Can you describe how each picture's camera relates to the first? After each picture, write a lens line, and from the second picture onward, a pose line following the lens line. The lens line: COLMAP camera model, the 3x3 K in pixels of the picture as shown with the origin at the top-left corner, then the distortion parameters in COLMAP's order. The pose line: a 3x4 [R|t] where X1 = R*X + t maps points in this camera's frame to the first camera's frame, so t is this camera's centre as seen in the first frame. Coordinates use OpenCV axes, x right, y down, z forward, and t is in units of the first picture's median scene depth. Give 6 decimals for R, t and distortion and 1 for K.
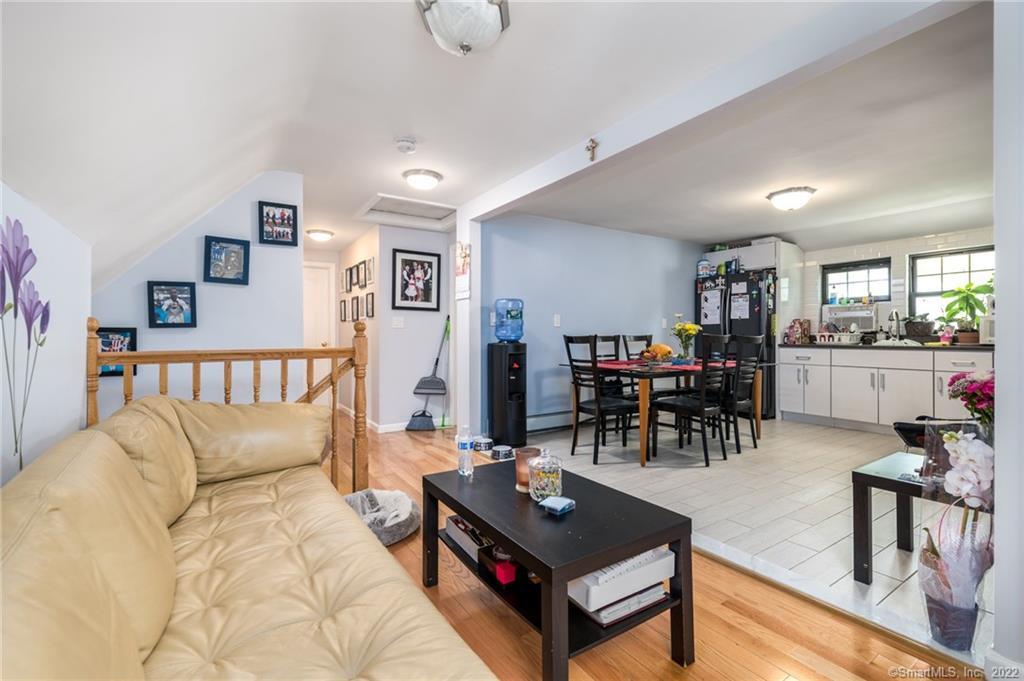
lens RADIAL K [[447.8, 0, 508.0], [0, 447.8, 335.1], [0, 0, 1]] dist [0.001756, -0.000426]
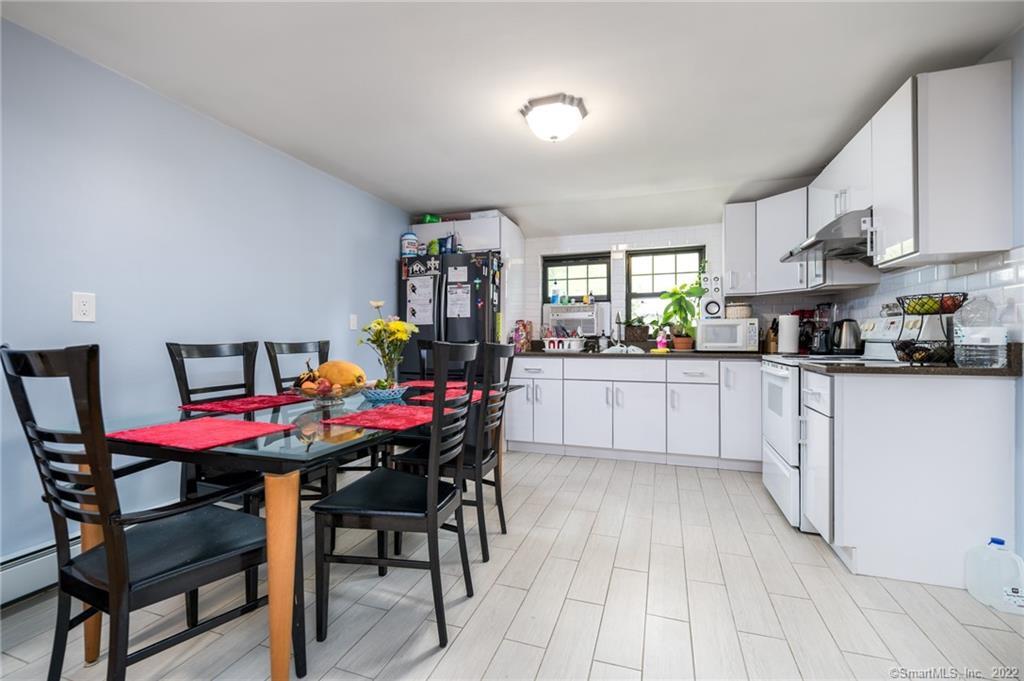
lens RADIAL K [[447.8, 0, 505.8], [0, 447.8, 337.4], [0, 0, 1]] dist [0.001756, -0.000426]
pose [[0.793667, 0.002382, 0.608348, 0.151944], [-0.000781, 0.999996, -0.002896, -0.003119], [-0.608352, 0.001823, 0.793665, 0.411519]]
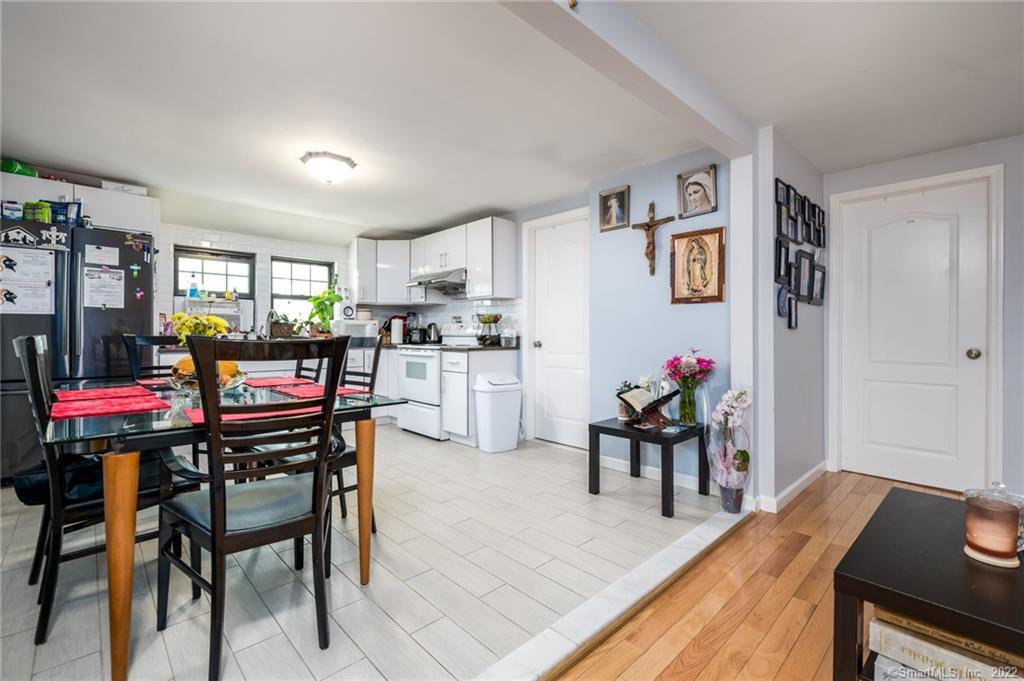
lens RADIAL K [[447.8, 0, 512.7], [0, 447.8, 337.1], [0, 0, 1]] dist [0.001756, -0.000426]
pose [[-0.185858, -0.002855, 0.982573, -0.173561], [-0.002408, 0.999994, 0.002450, -0.000725], [-0.982574, -0.001910, -0.185864, 0.614445]]
